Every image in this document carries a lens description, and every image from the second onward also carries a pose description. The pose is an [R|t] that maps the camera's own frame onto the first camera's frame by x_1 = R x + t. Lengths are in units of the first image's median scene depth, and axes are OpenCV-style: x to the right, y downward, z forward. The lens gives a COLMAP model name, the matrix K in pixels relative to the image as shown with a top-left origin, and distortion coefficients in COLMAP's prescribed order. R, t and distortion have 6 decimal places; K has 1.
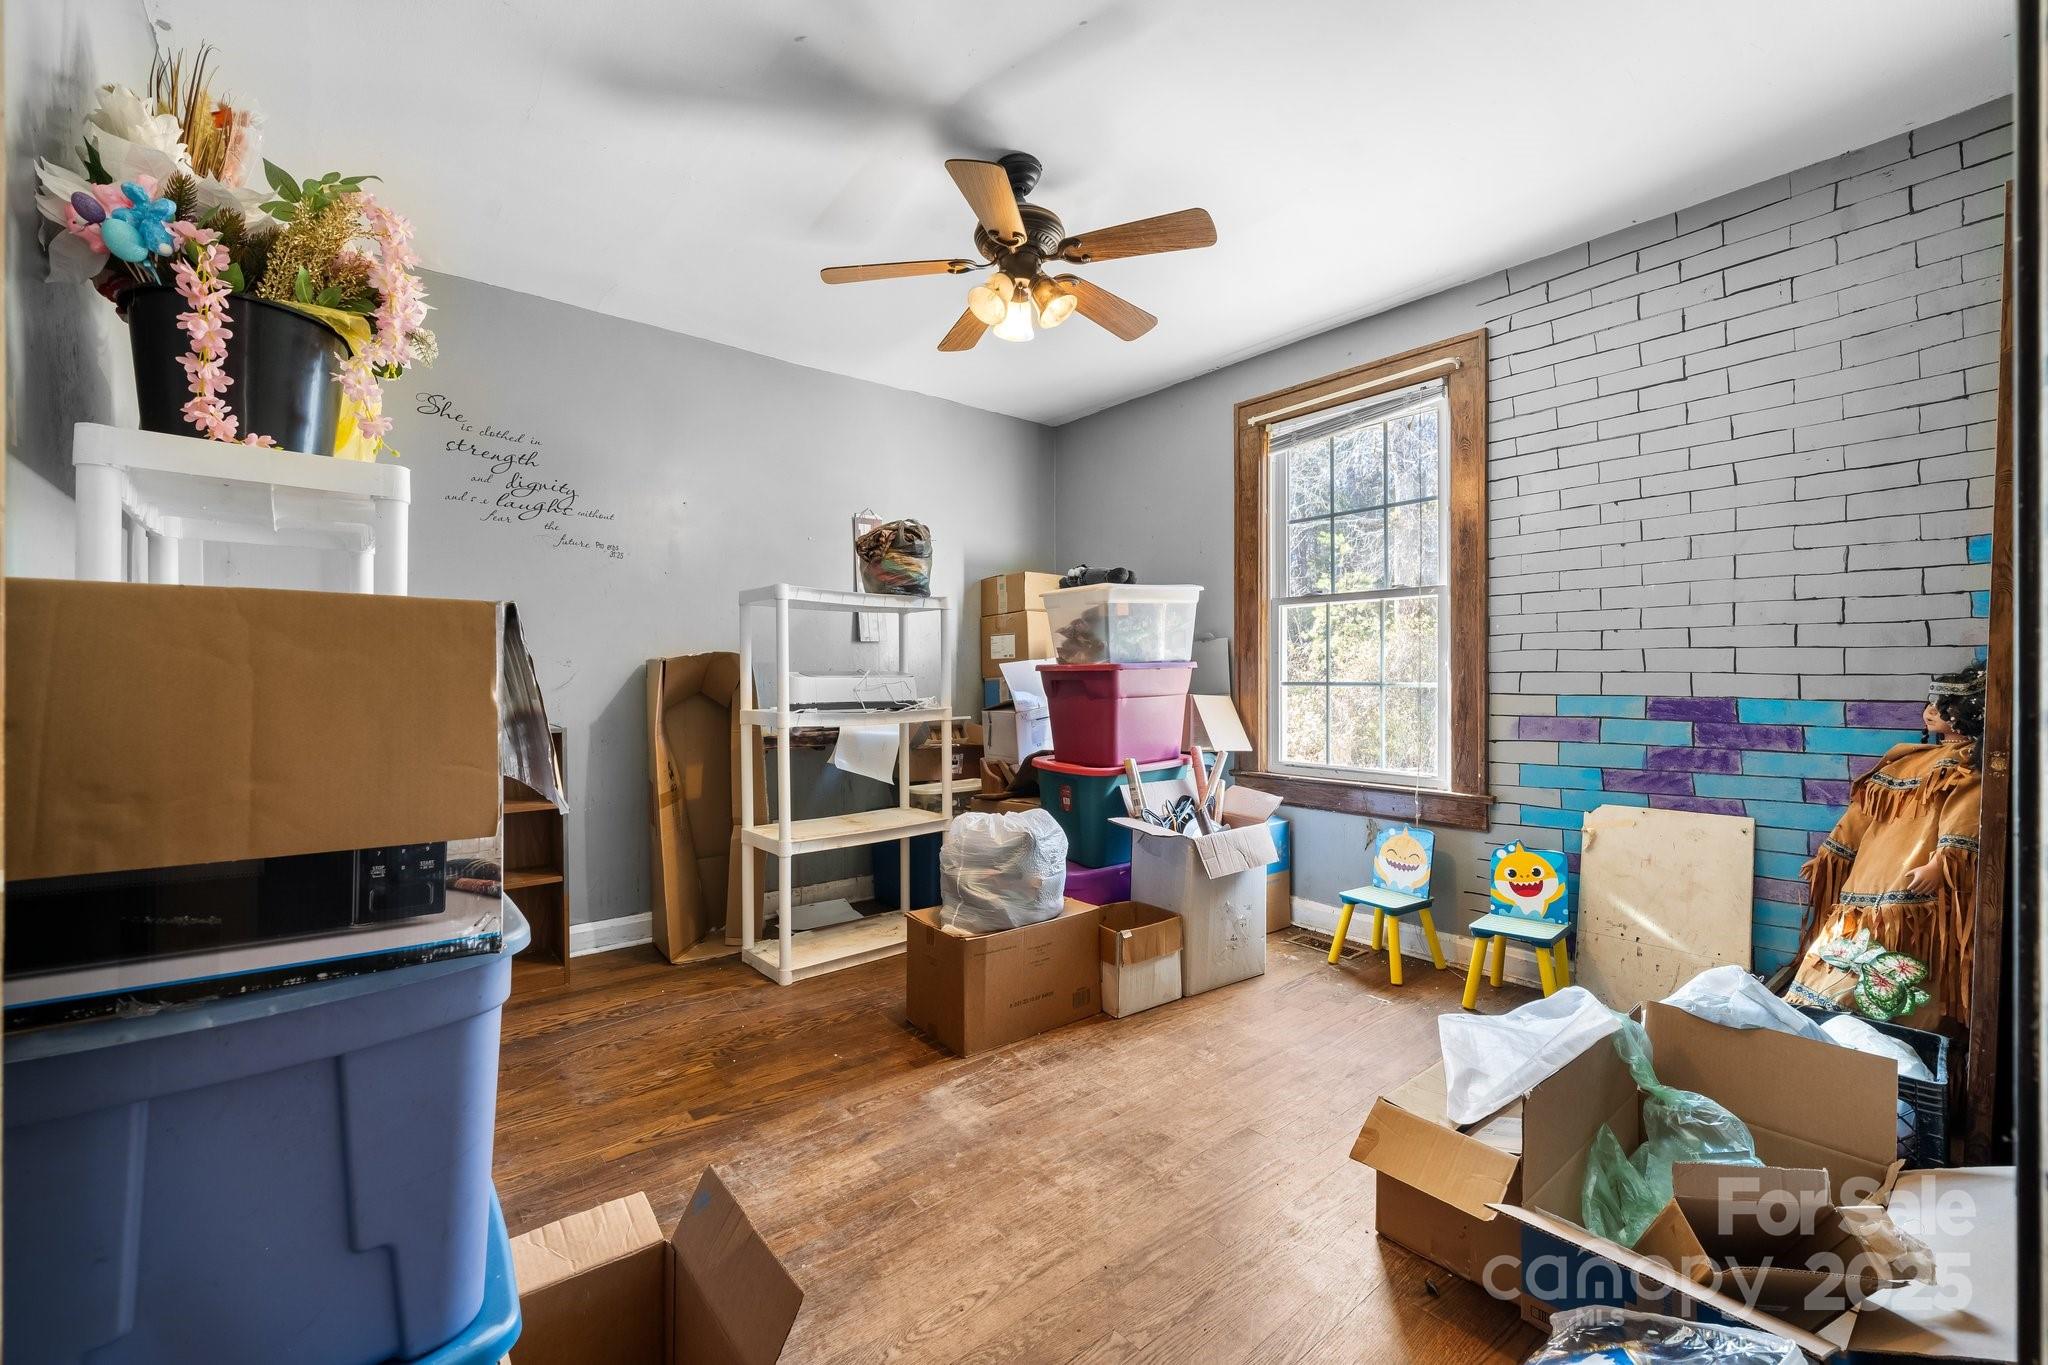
lens RADIAL K [[816.6, 0, 1024.0], [0, 816.6, 682.5], [0, 0, 1]] dist [0.000228, 0.000003]
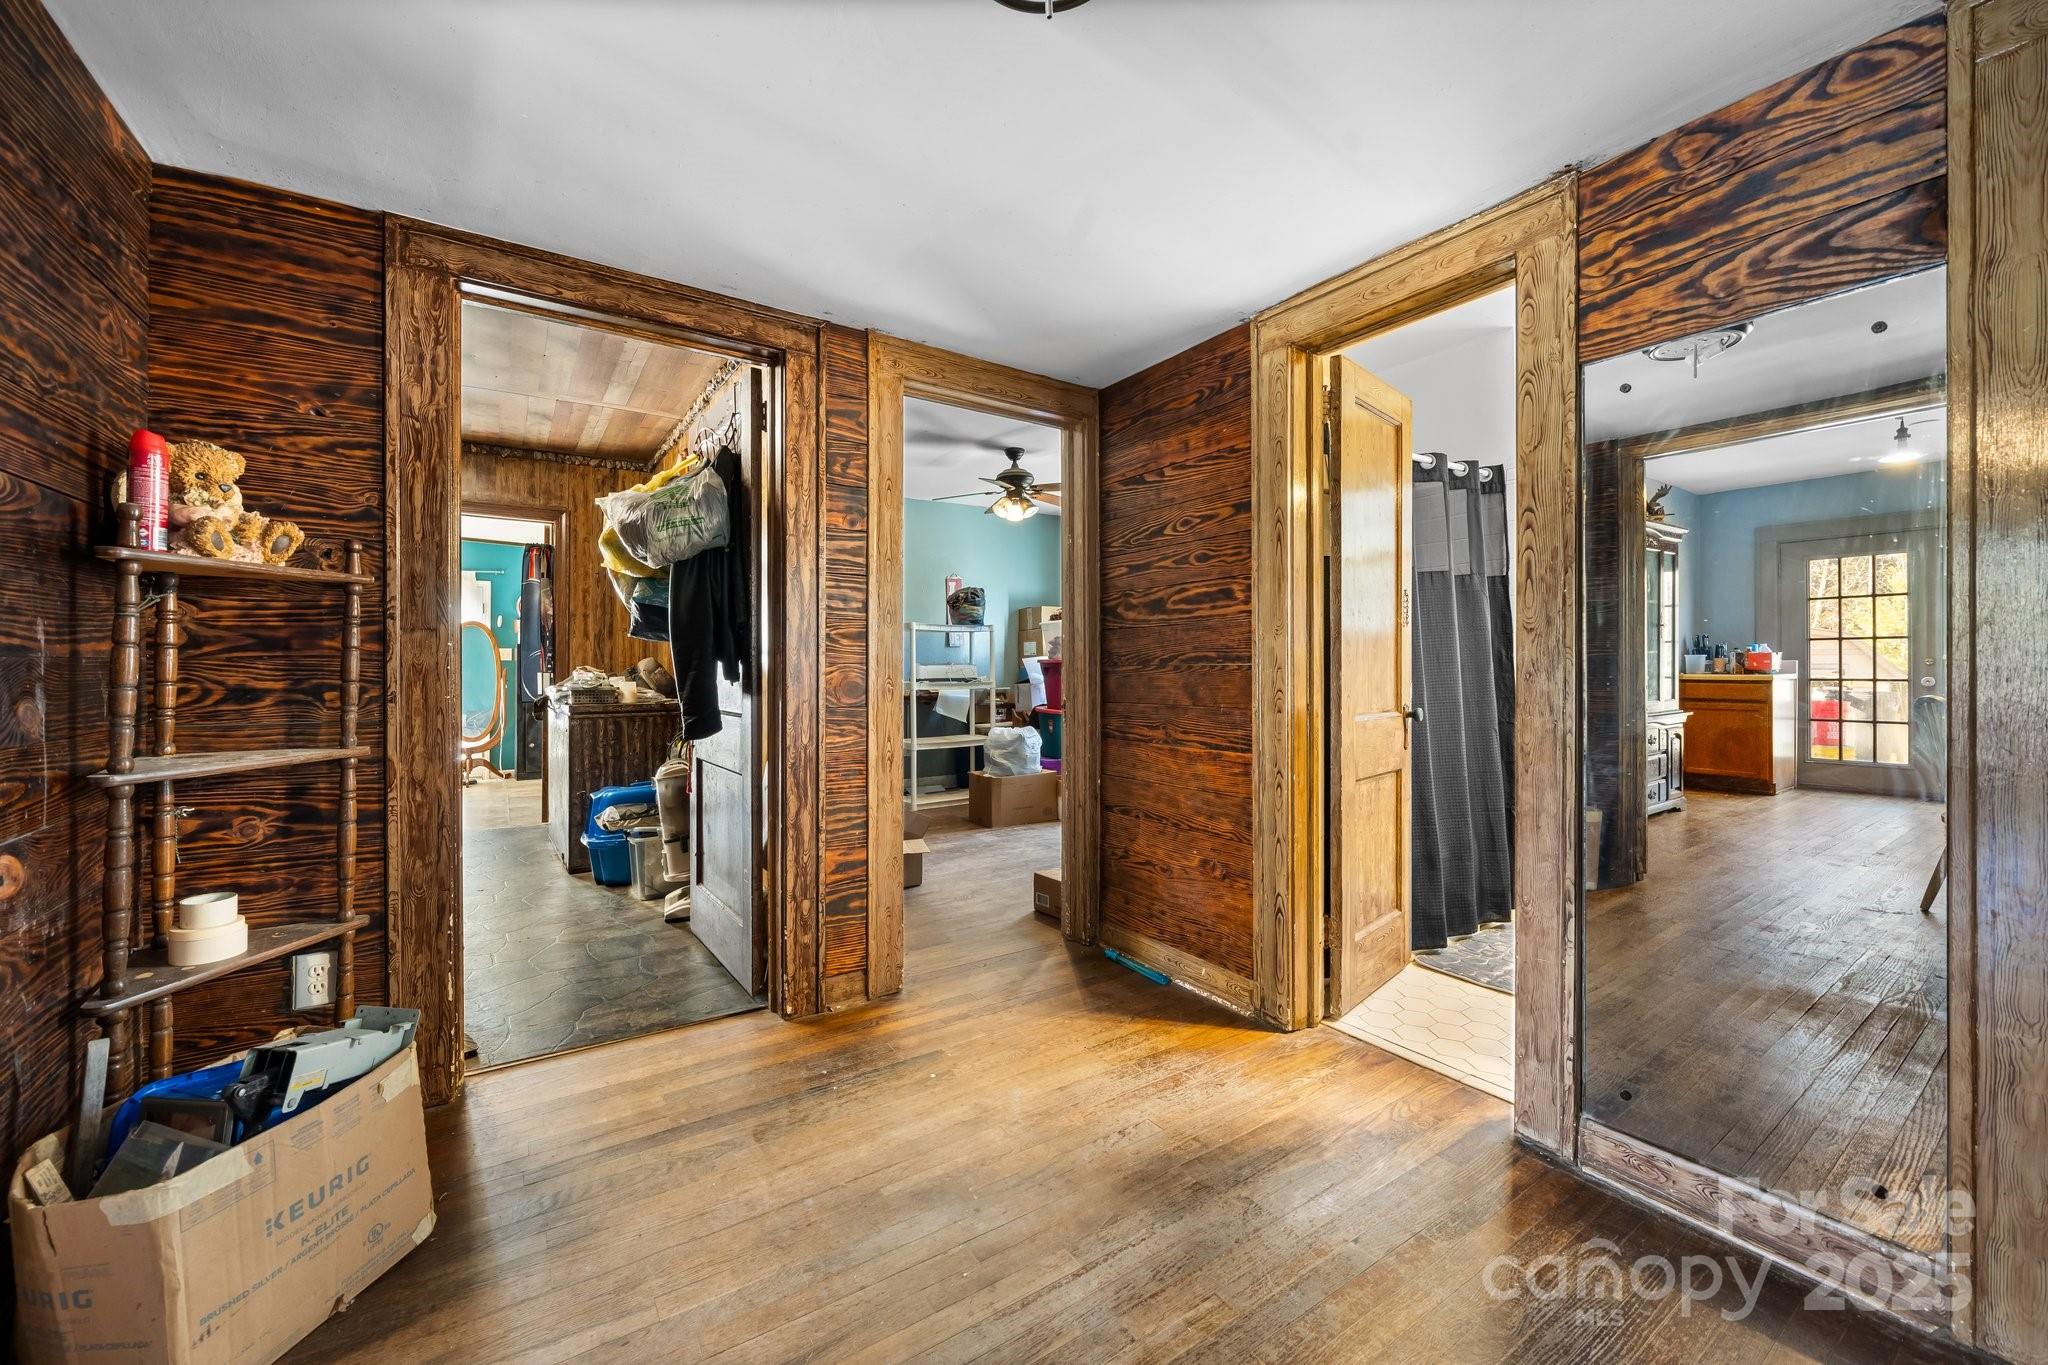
lens RADIAL K [[783.2, 0, 1024.0], [0, 783.2, 682.5], [0, 0, 1]] dist [-0.000060, -0.000005]
pose [[0.993915, 0.001977, -0.110135, 0.189005], [-0.000209, 0.999871, 0.016059, 0.003083], [0.110152, -0.015938, 0.993787, -0.871625]]
